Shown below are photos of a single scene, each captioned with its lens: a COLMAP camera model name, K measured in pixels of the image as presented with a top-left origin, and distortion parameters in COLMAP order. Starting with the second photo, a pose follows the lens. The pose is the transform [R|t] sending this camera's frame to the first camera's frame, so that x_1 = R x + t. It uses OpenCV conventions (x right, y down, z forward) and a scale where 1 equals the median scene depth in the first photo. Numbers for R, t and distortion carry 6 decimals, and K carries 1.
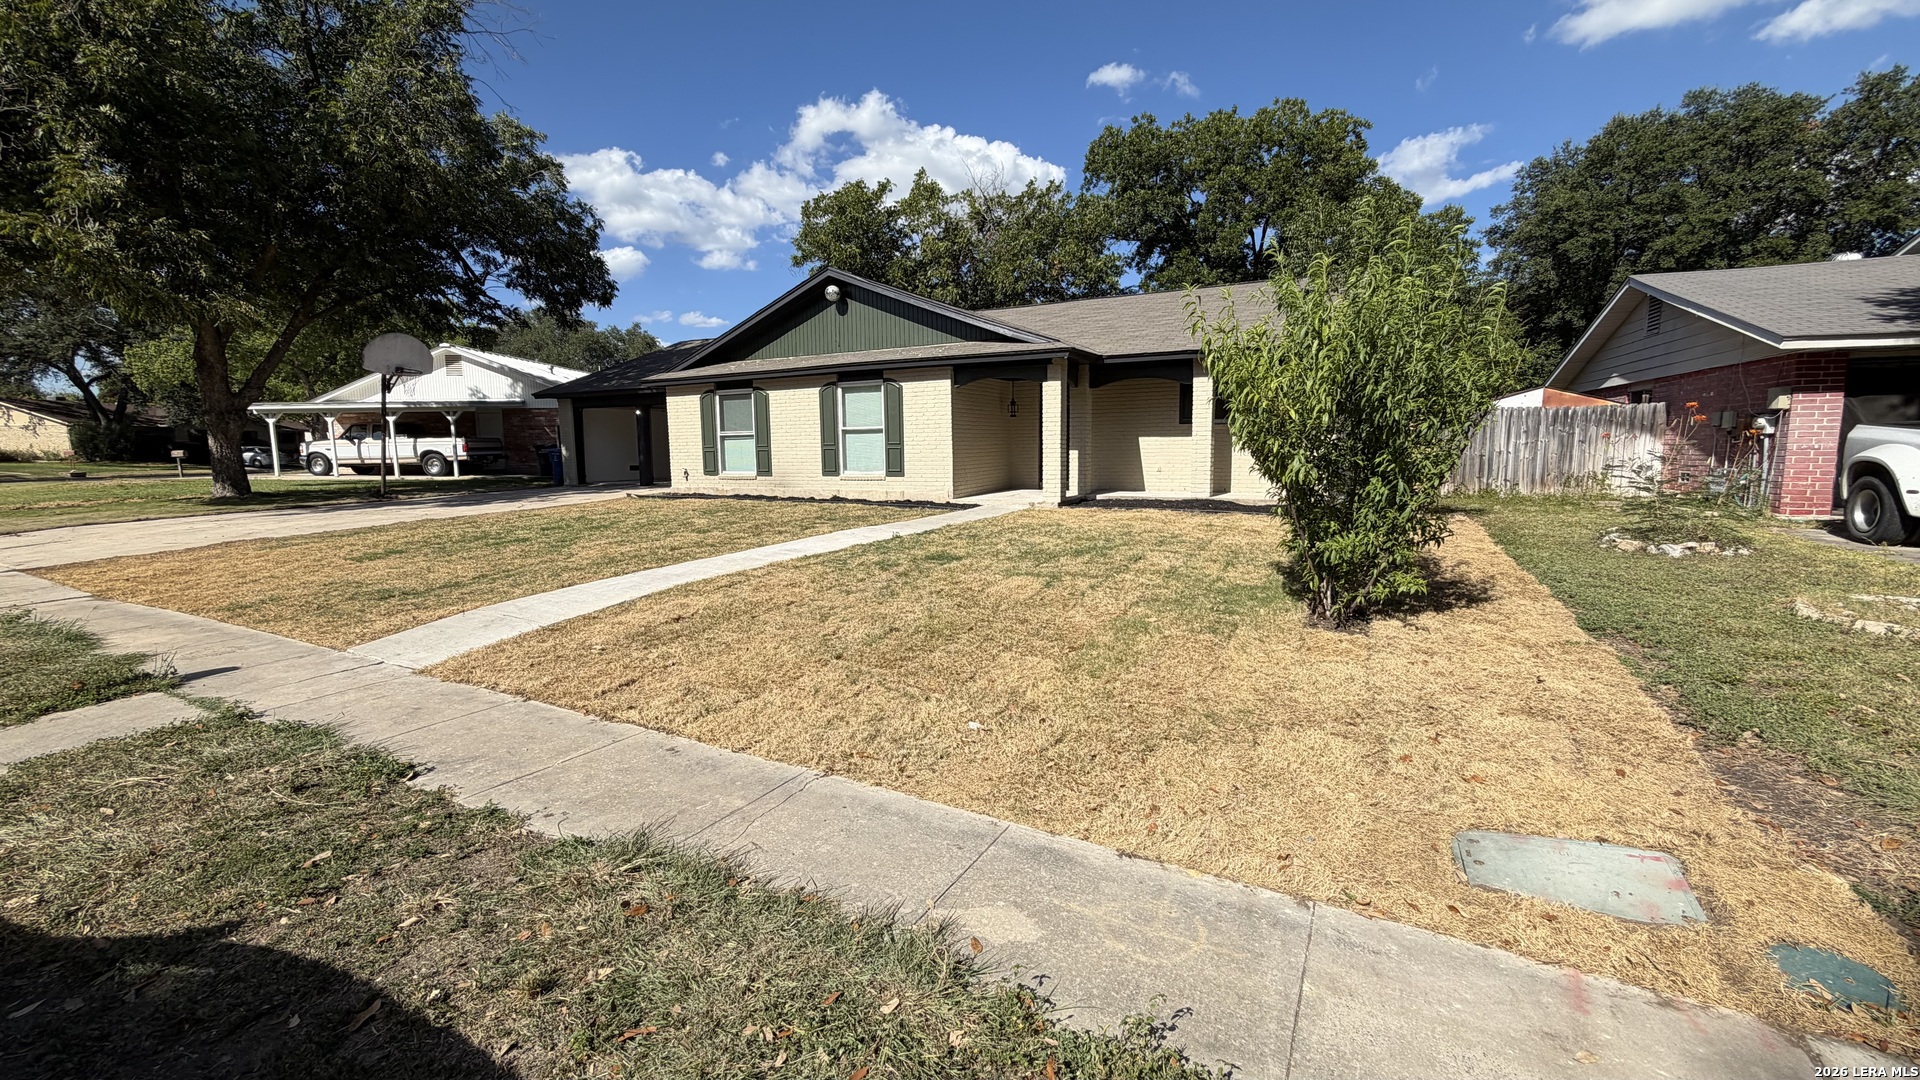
lens RADIAL K [[765.3, 0, 959.7], [0, 765.3, 532.2], [0, 0, 1]] dist [-0.001408, 0.000306]
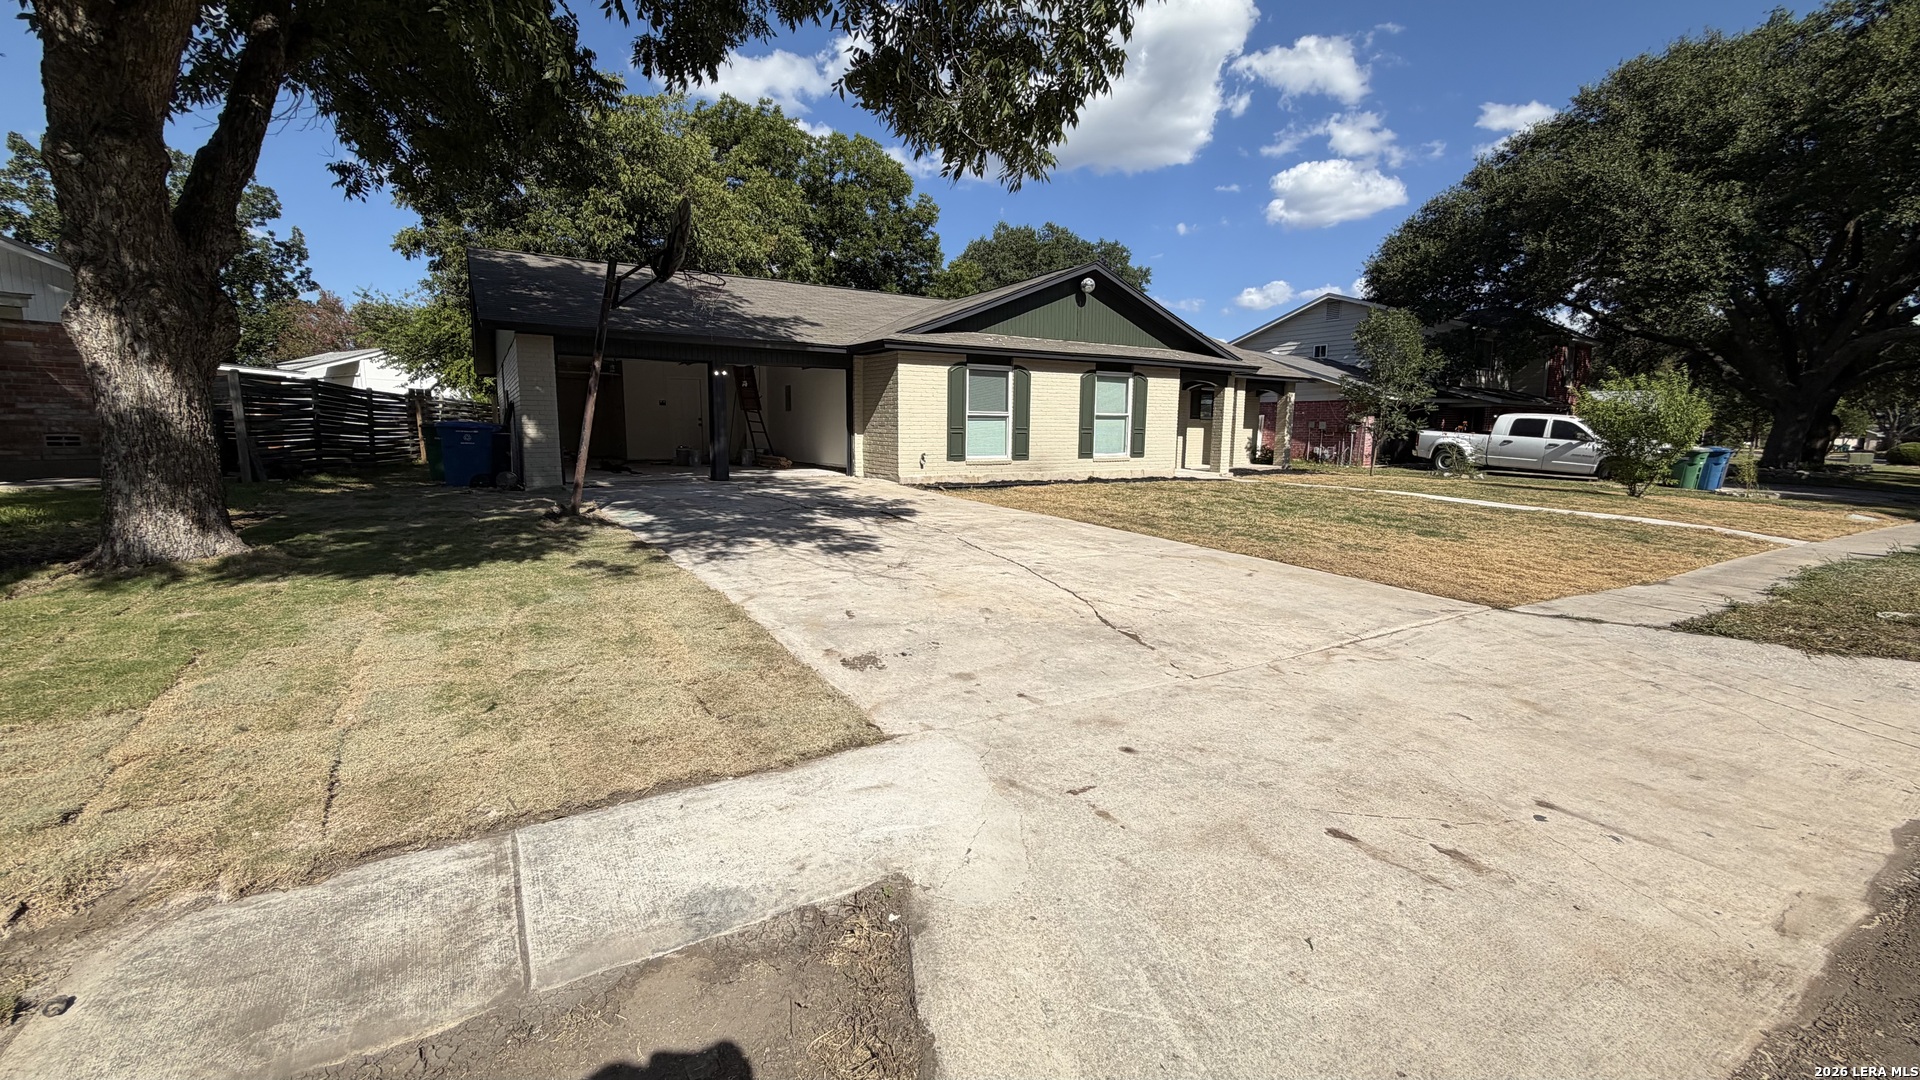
lens RADIAL K [[765.3, 0, 963.9], [0, 765.3, 545.0], [0, 0, 1]] dist [-0.001408, 0.000306]
pose [[0.501442, -0.113714, 0.857686, -1.184776], [0.081975, 0.993110, 0.083743, -0.056930], [-0.861299, 0.028316, 0.507308, 0.610721]]
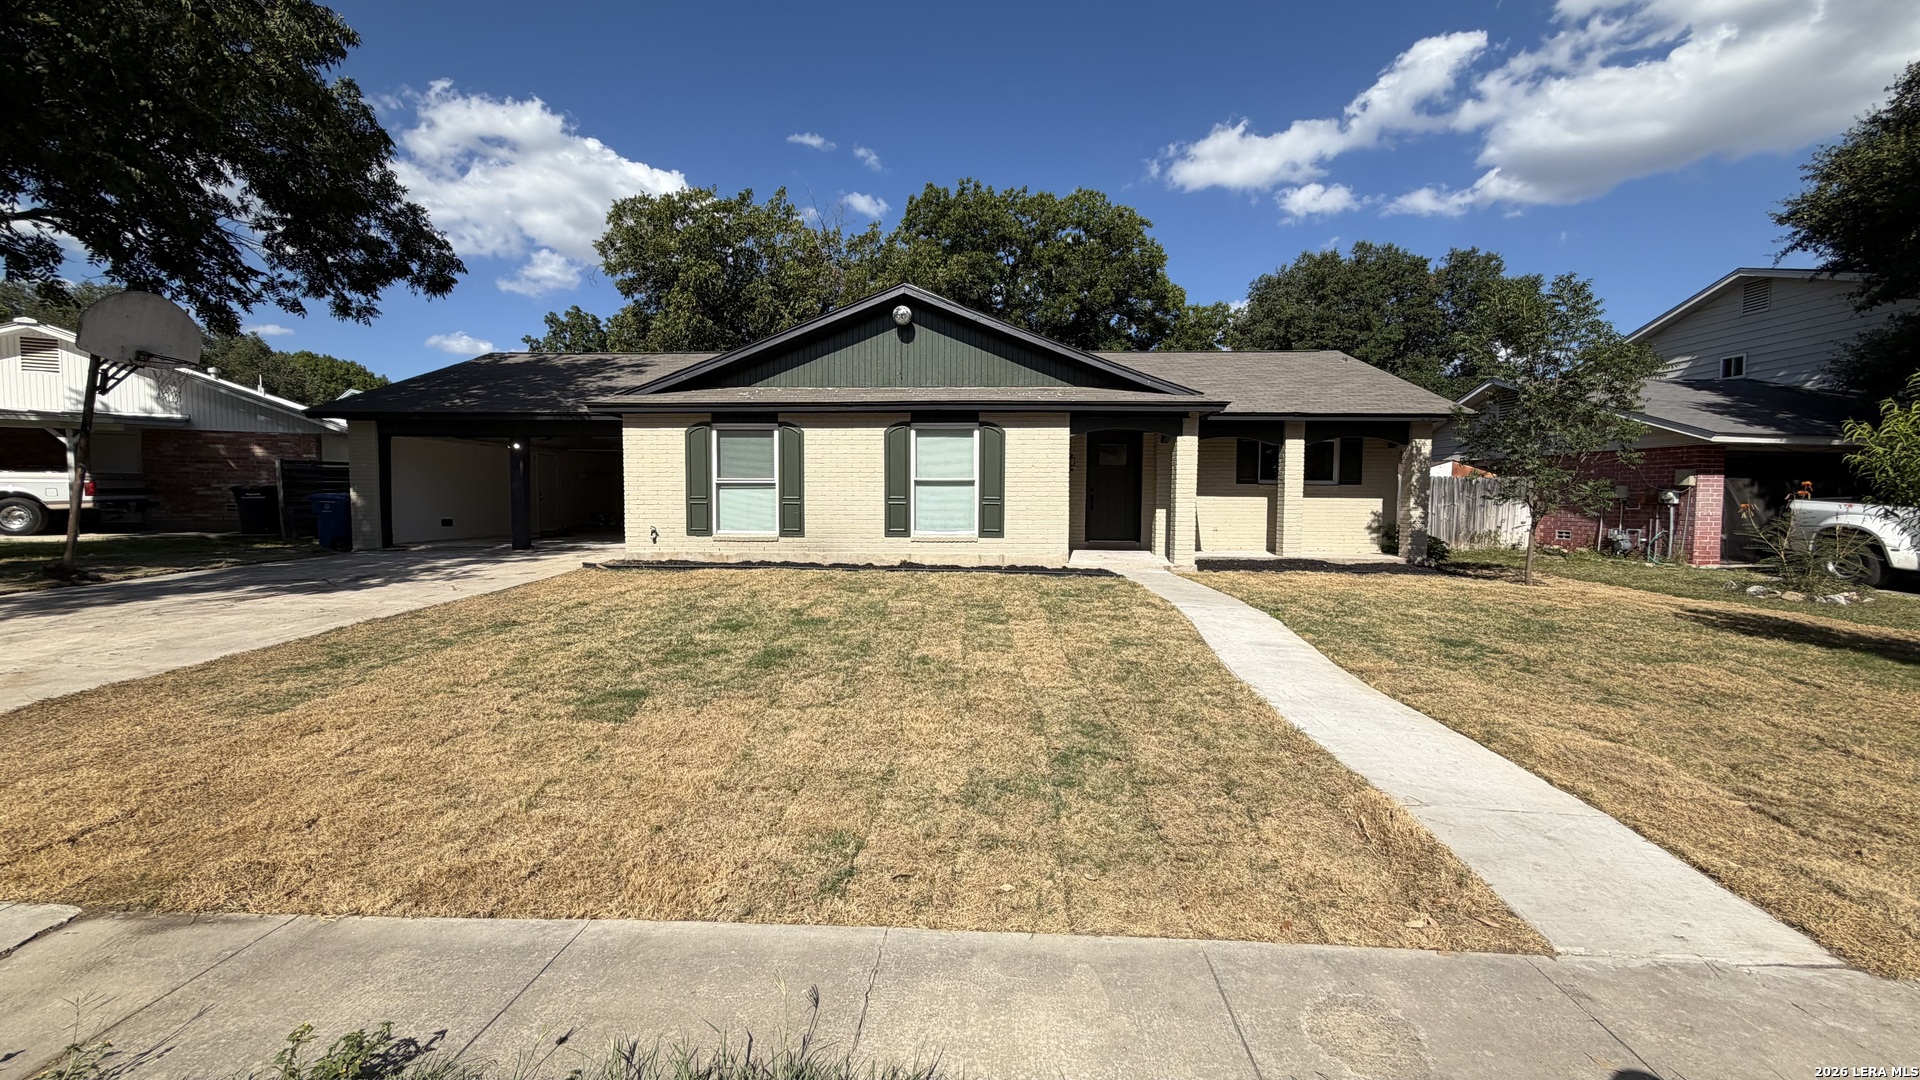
lens RADIAL K [[765.3, 0, 965.3], [0, 765.3, 539.2], [0, 0, 1]] dist [-0.001408, 0.000306]
pose [[0.903122, -0.006371, 0.429337, -0.452639], [0.031057, 0.998240, -0.050516, -0.027985], [-0.428259, 0.058956, 0.901731, 0.240915]]
